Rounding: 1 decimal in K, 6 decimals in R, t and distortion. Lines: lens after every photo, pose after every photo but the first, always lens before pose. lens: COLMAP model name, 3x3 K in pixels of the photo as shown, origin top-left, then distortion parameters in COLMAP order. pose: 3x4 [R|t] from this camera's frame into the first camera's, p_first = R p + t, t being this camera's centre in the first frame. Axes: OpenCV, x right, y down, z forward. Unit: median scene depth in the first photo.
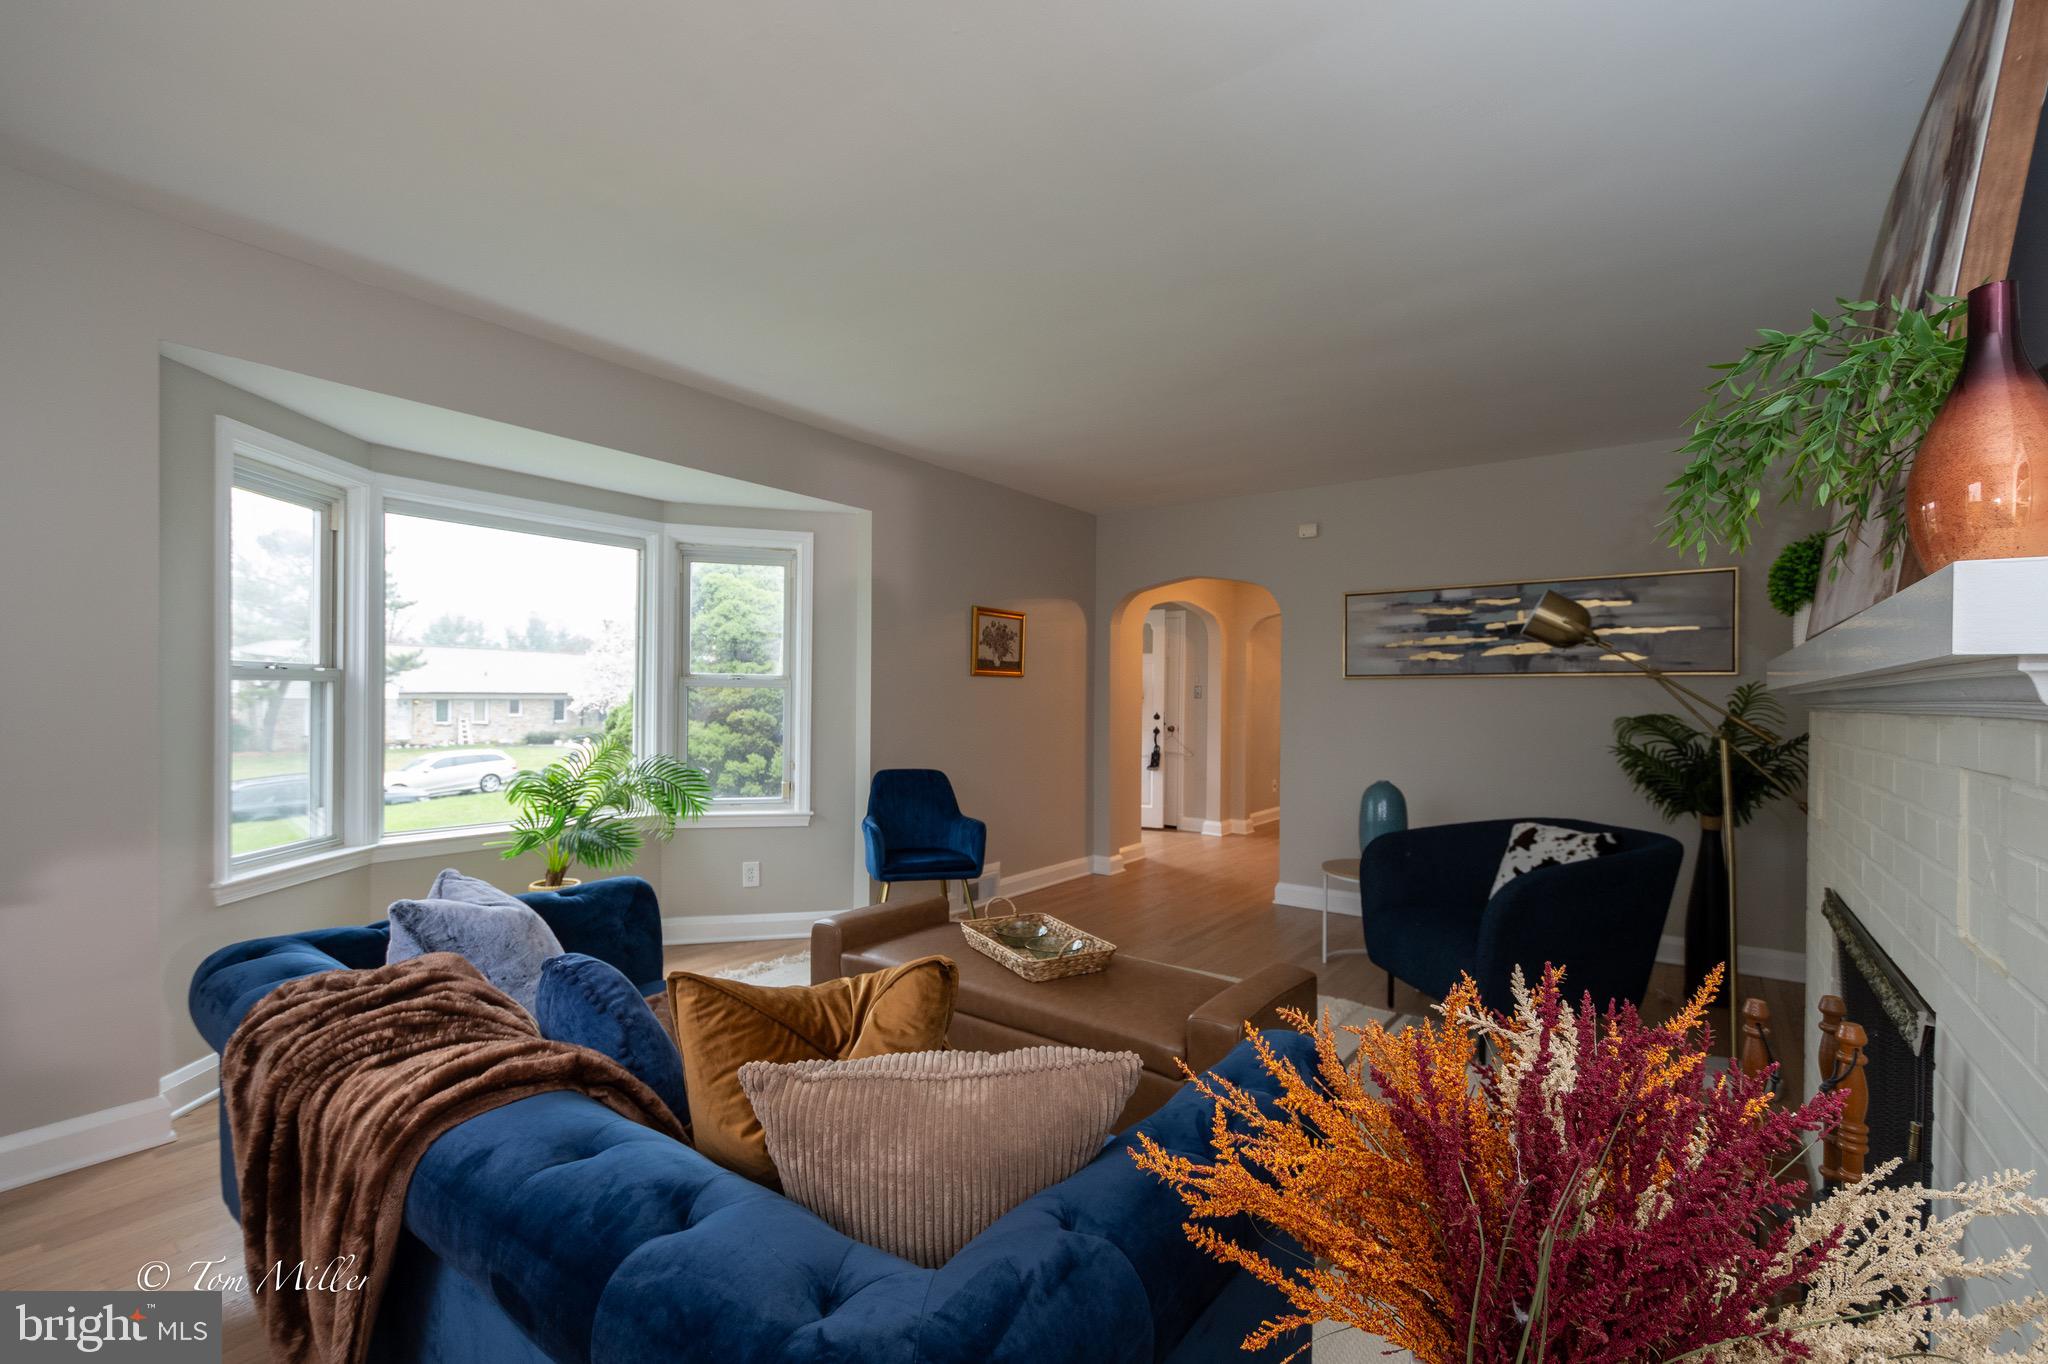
lens RADIAL K [[901.5, 0, 1022.0], [0, 901.5, 692.0], [0, 0, 1]] dist [0.003062, -0.005063]
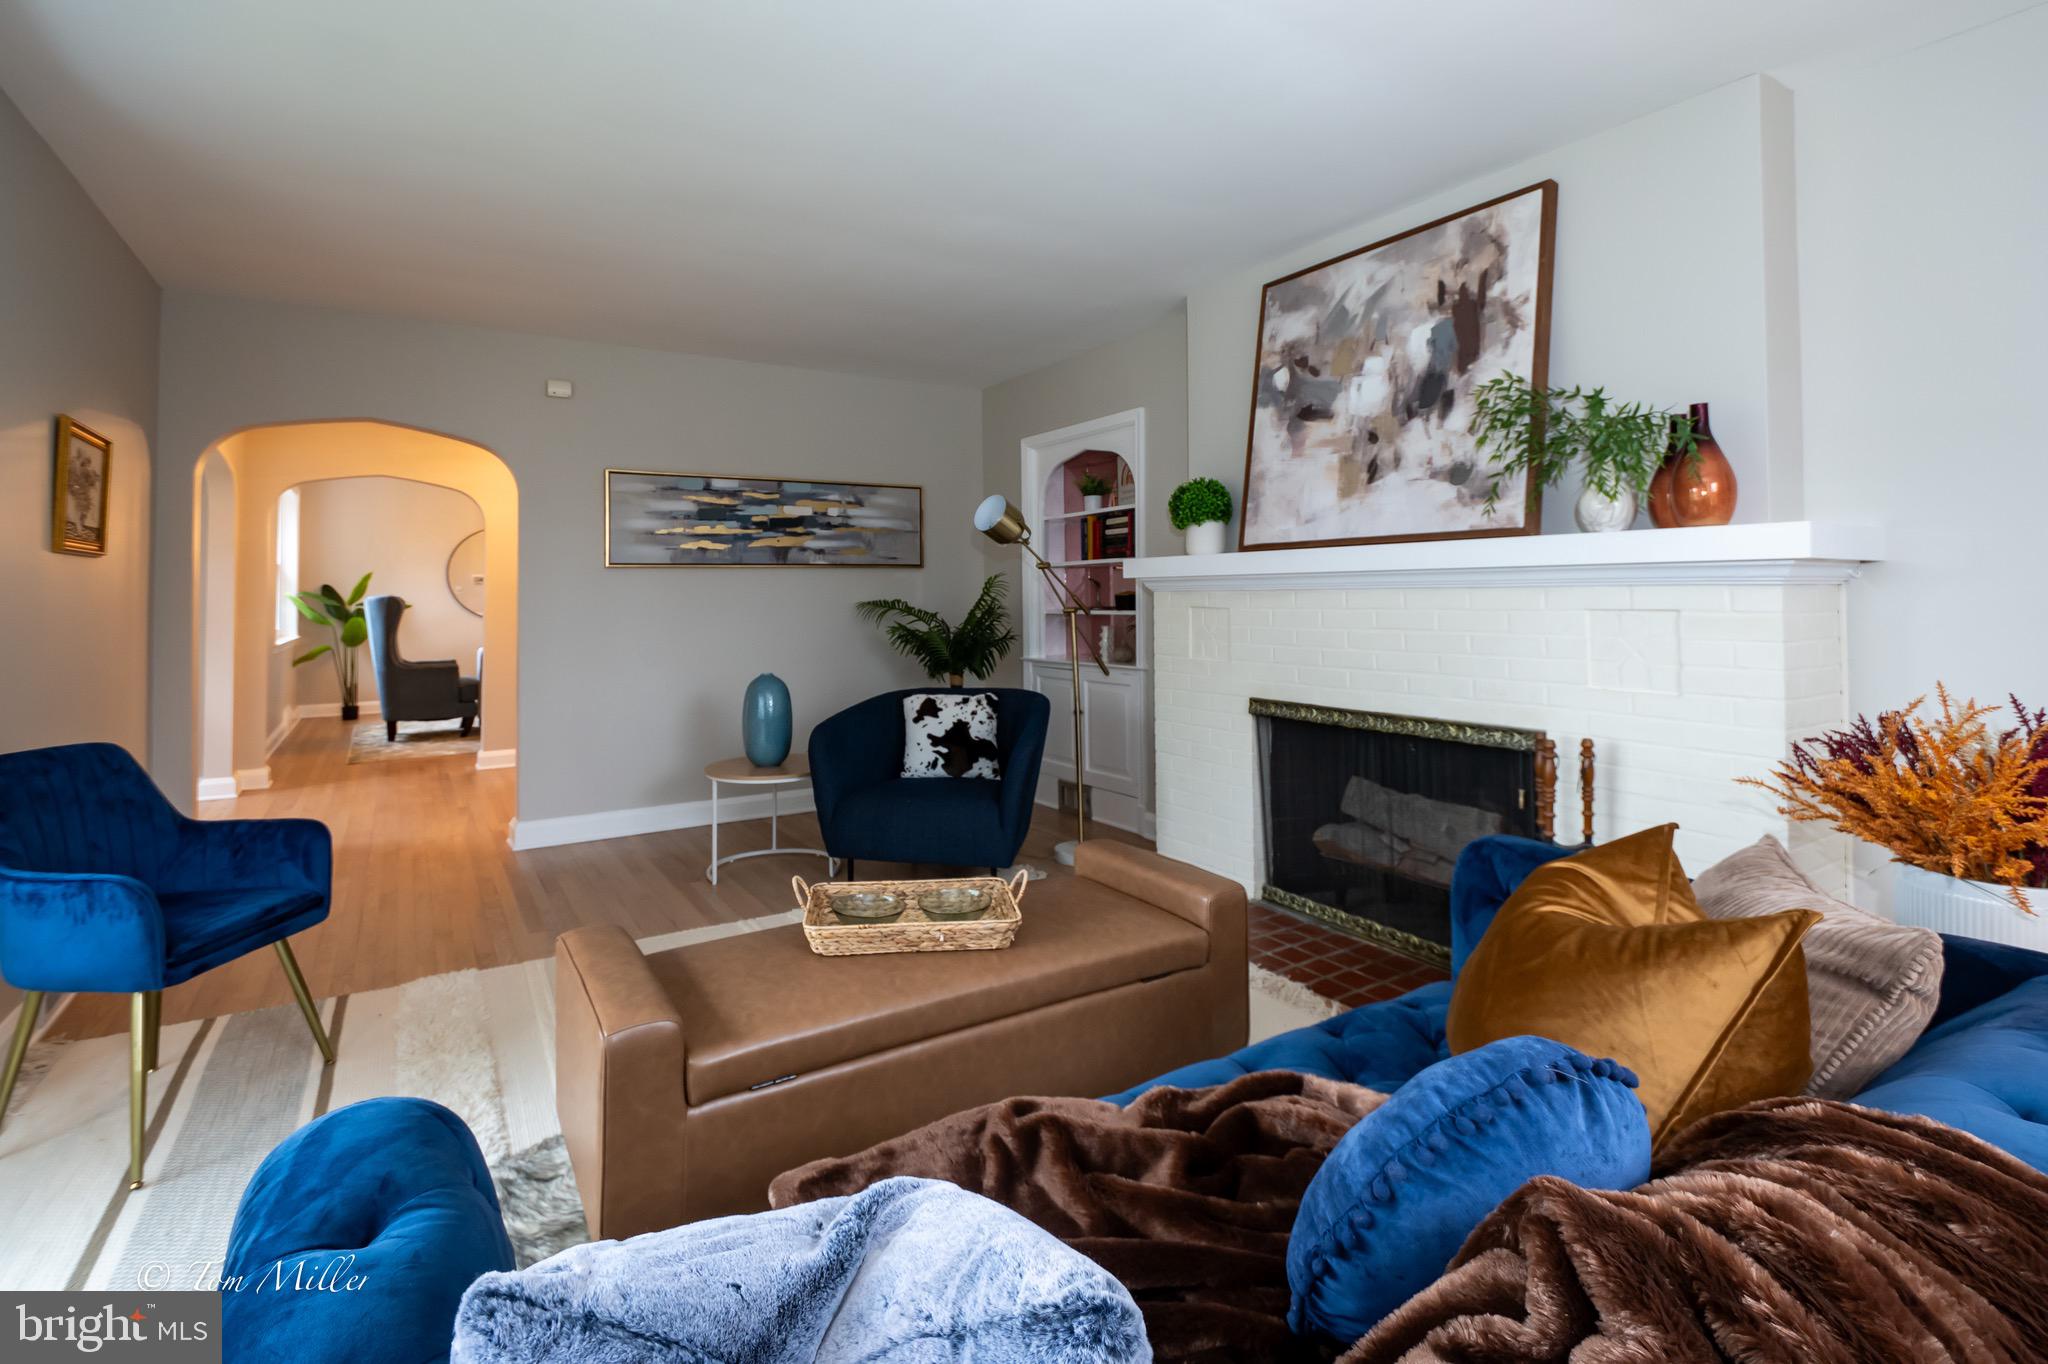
lens RADIAL K [[901.5, 0, 1027.1], [0, 901.5, 576.7], [0, 0, 1]] dist [0.003062, -0.005063]
pose [[0.384847, 0.004351, 0.922970, -0.310619], [0.008185, 0.999933, -0.008127, 0.004830], [-0.922944, 0.010682, 0.384785, 0.311170]]
